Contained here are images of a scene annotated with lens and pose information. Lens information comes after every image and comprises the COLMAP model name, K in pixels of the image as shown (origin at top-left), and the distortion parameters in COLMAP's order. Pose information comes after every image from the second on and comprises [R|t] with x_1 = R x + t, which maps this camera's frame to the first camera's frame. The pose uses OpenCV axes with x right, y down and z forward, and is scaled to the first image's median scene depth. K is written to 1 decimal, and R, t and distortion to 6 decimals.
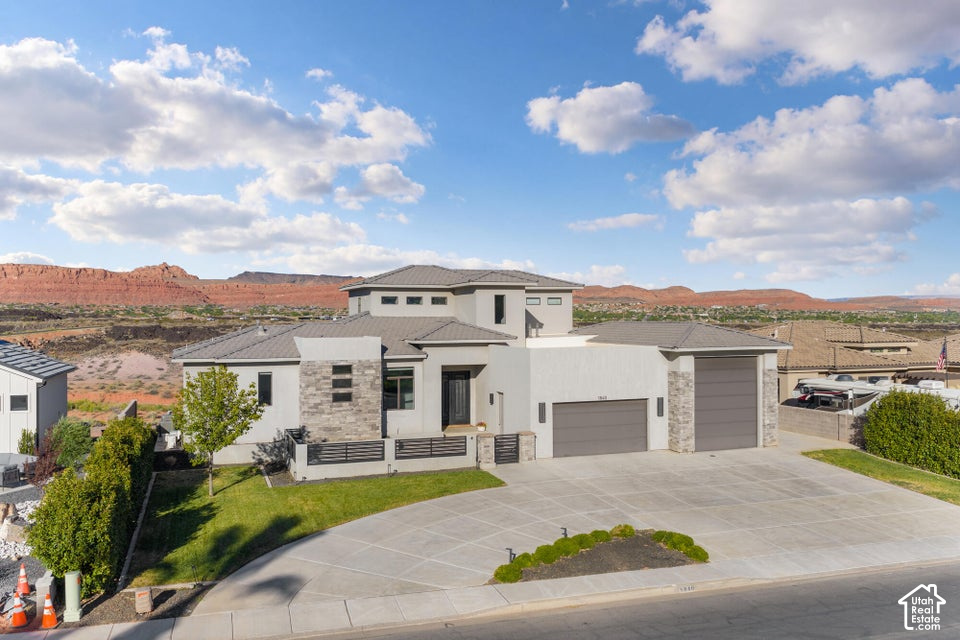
lens RADIAL K [[793.1, 0, 479.7], [0, 793.1, 319.0], [0, 0, 1]] dist [0.019371, -0.017964]
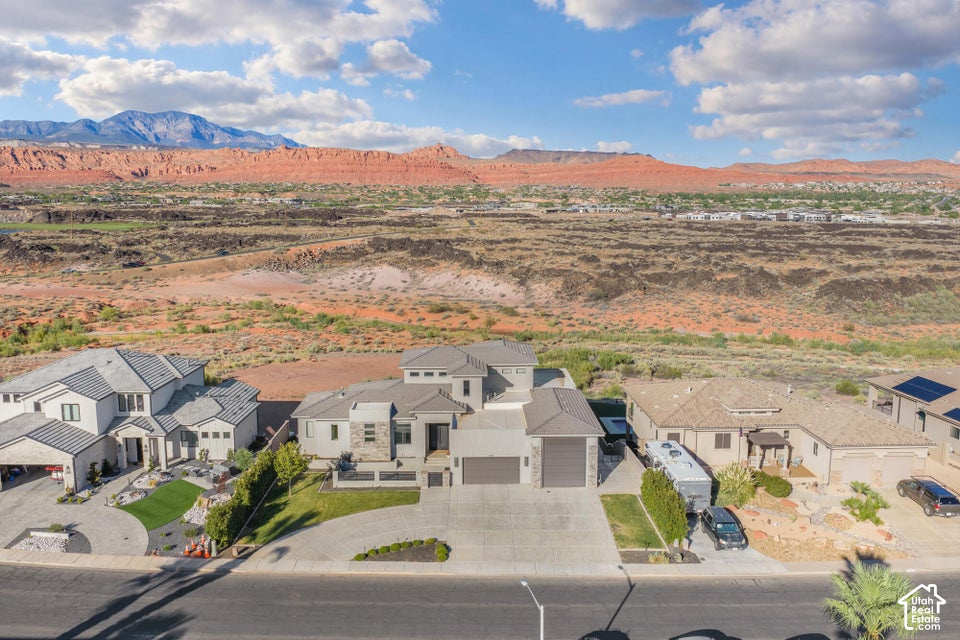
lens RADIAL K [[793.1, 0, 480.3], [0, 793.1, 320.9], [0, 0, 1]] dist [0.019371, -0.017964]
pose [[0.945842, 0.053254, -0.320229, 0.666262], [-0.001666, 0.987236, 0.159256, -0.481130], [0.324622, -0.150098, 0.933858, -0.672034]]
